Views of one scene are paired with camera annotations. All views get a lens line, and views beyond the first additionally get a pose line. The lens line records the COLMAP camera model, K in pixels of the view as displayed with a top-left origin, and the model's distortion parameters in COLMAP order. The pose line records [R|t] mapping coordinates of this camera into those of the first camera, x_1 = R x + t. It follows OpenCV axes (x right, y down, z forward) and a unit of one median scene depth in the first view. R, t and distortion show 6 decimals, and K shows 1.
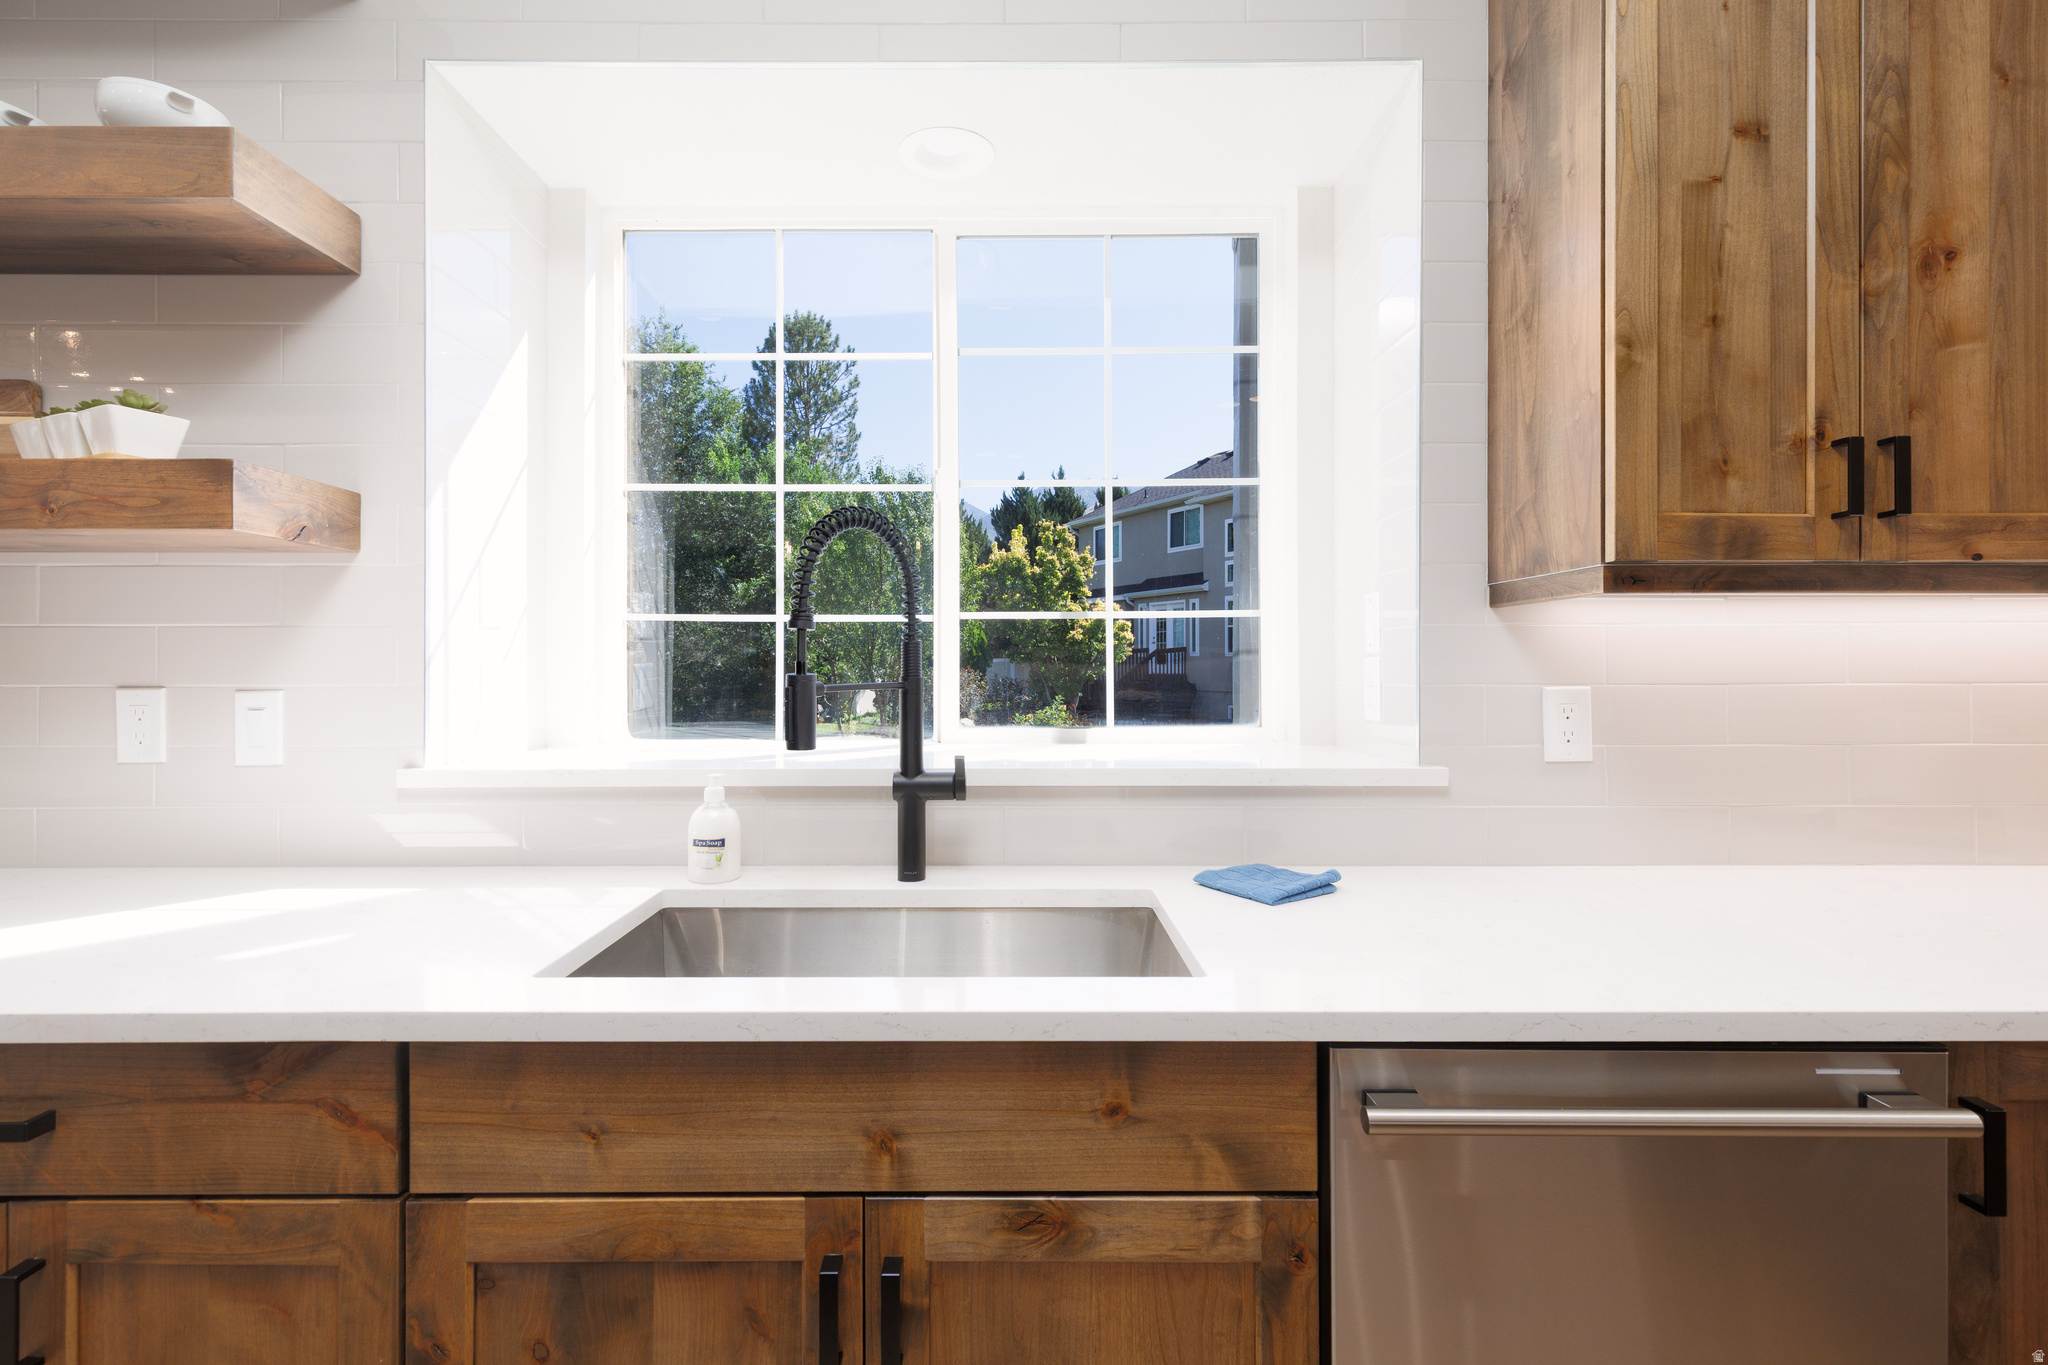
lens RADIAL K [[927.7, 0, 1018.1], [0, 927.7, 668.9], [0, 0, 1]] dist [0.009172, -0.000313]
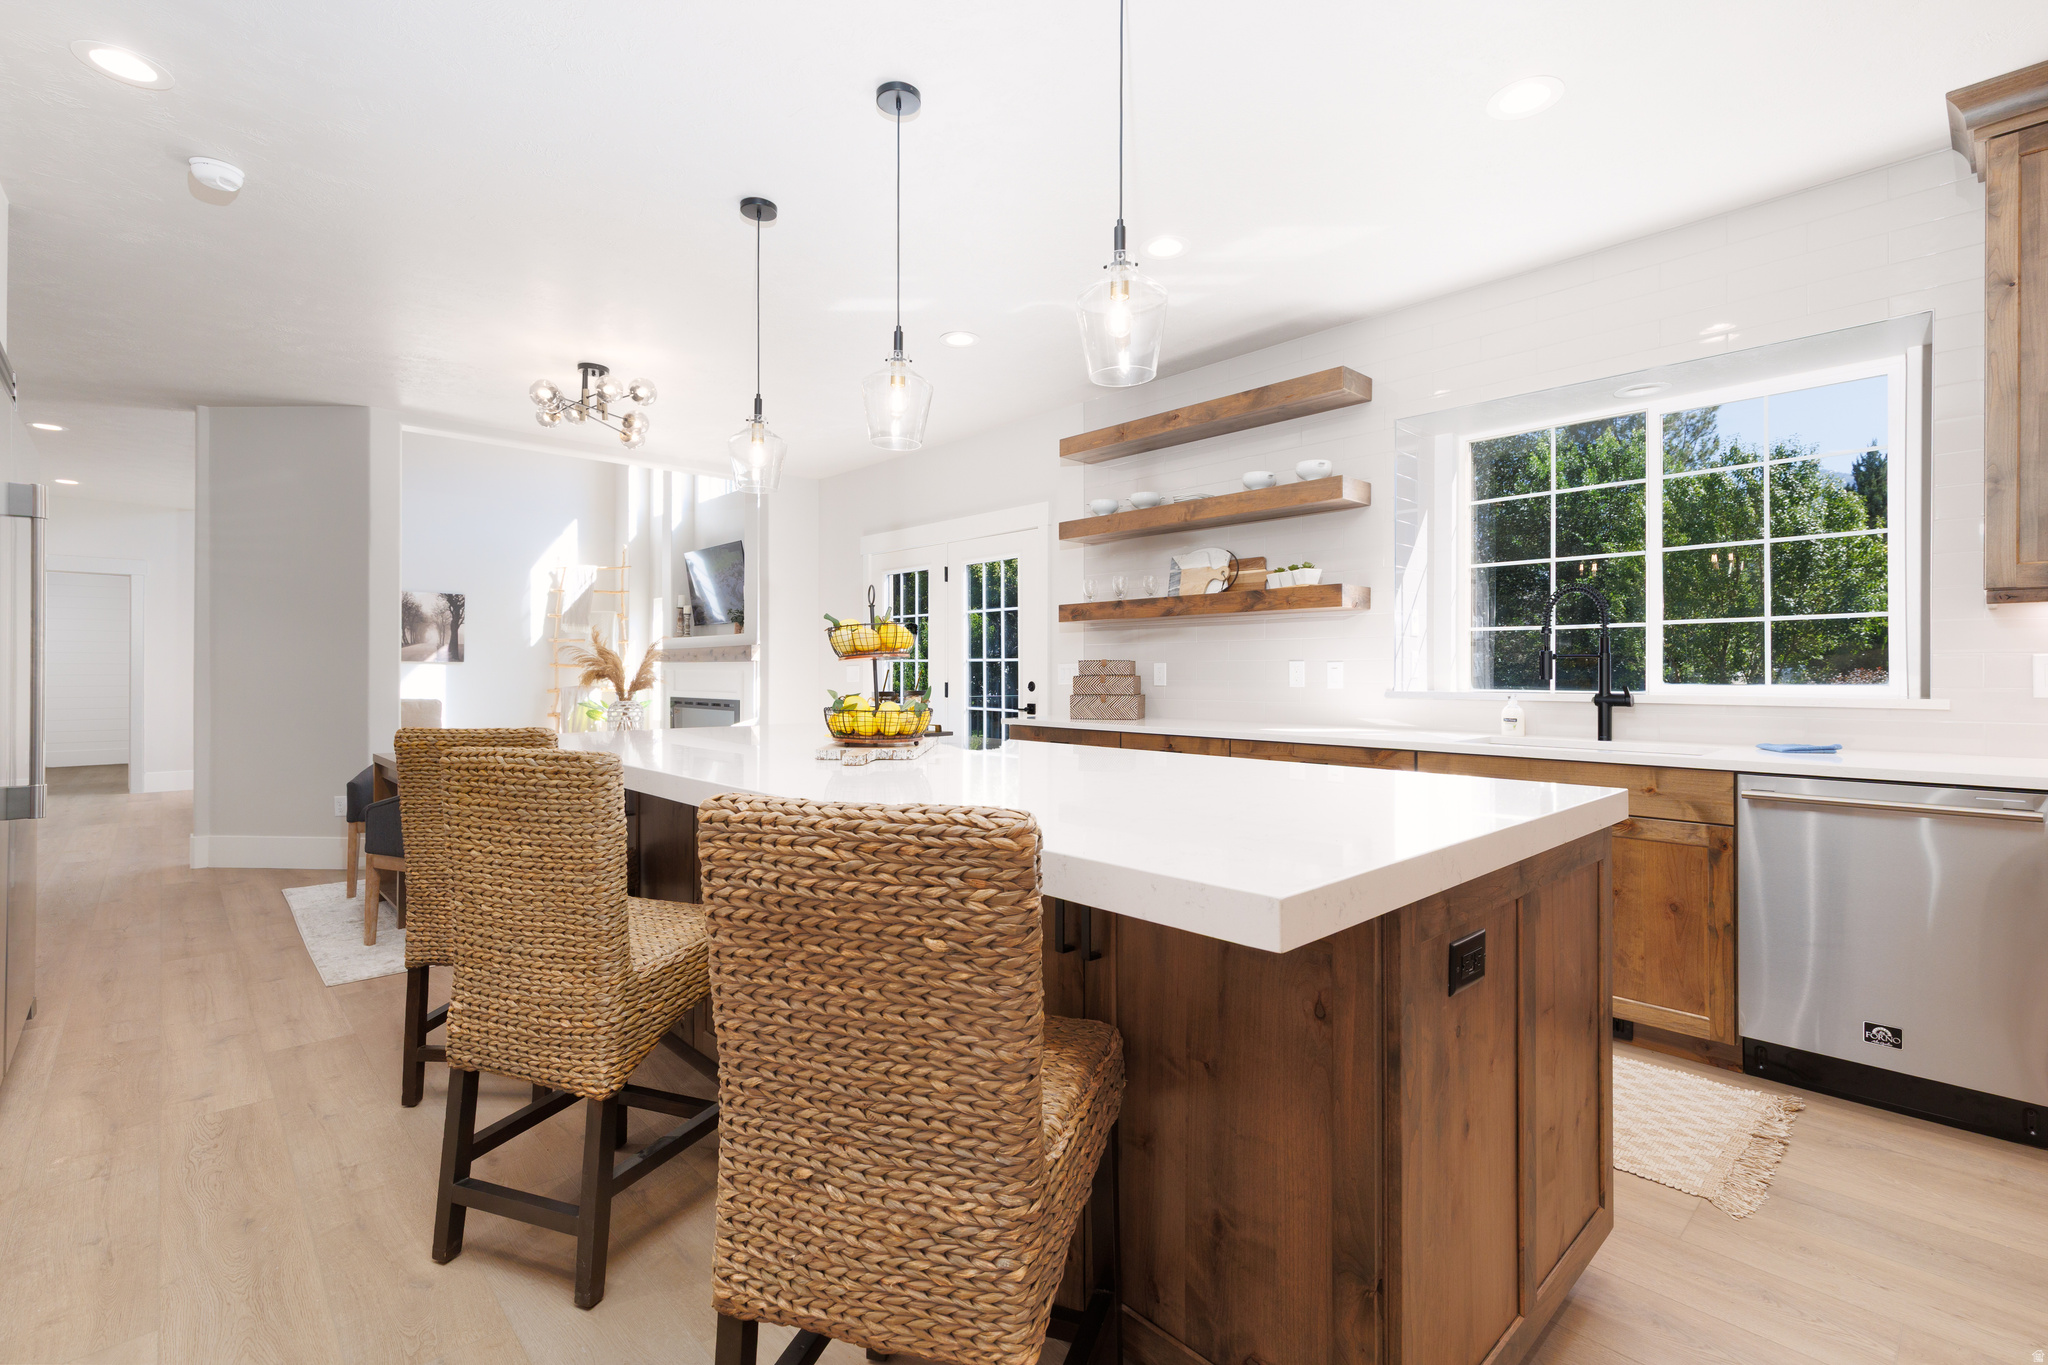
lens RADIAL K [[927.7, 0, 1022.8], [0, 927.7, 668.6], [0, 0, 1]] dist [0.009172, -0.000313]
pose [[0.680218, -0.002042, -0.733007, 0.562594], [-0.002820, 0.999981, -0.005403, 0.060430], [0.733004, 0.005742, 0.680200, -1.534735]]
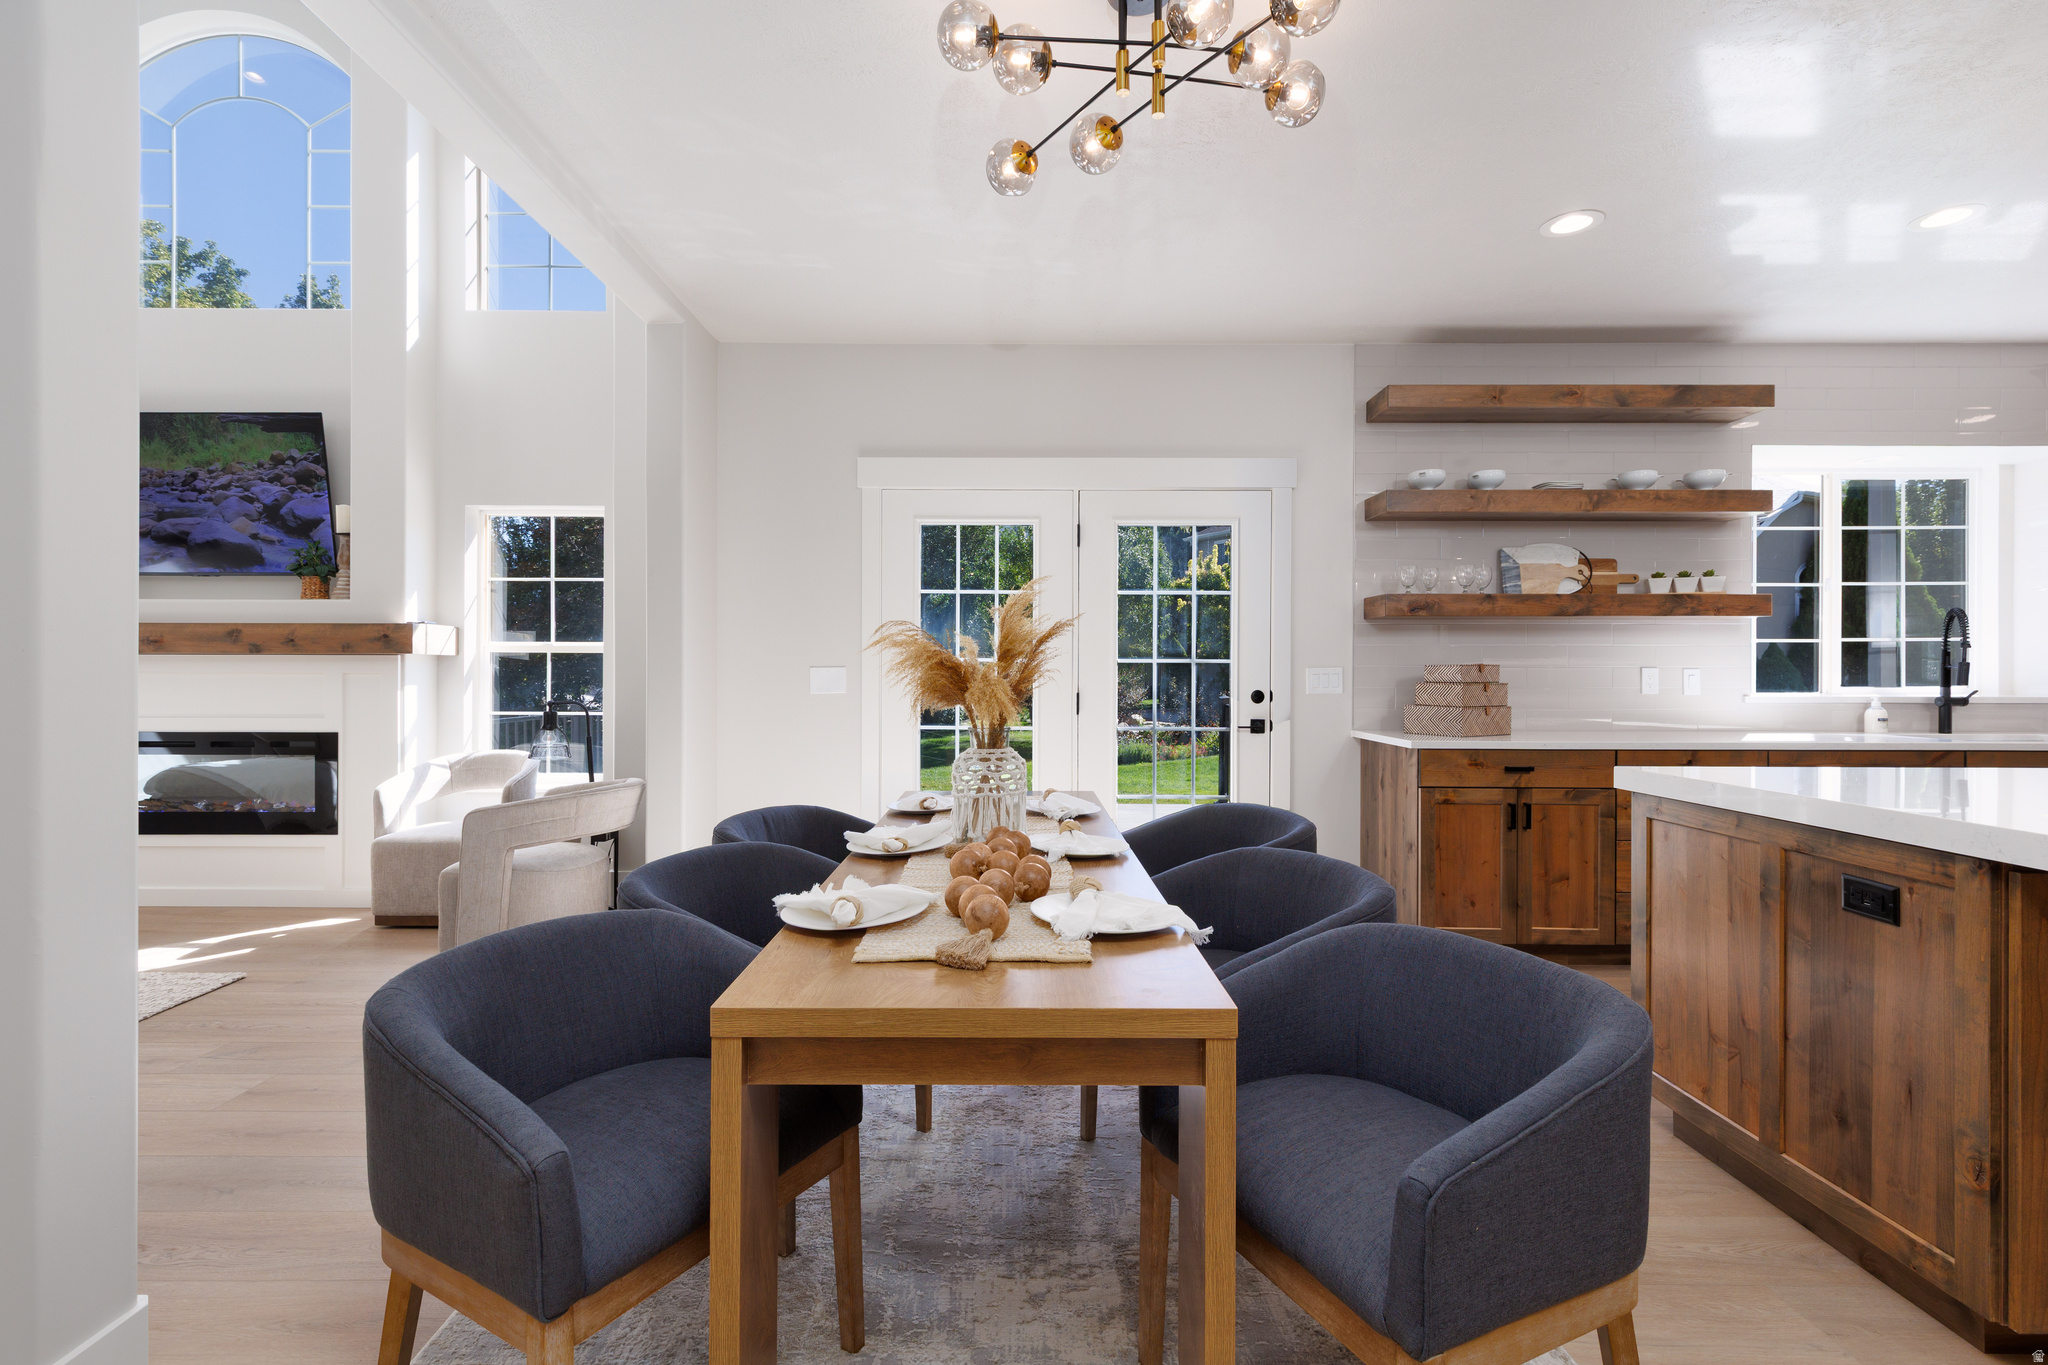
lens RADIAL K [[927.7, 0, 1019.3], [0, 927.7, 677.1], [0, 0, 1]] dist [0.009172, -0.000313]
pose [[0.999992, 0.002718, -0.003052, -2.675927], [-0.002712, 0.999995, 0.001901, 0.048720], [0.003057, -0.001893, 0.999994, -1.815472]]
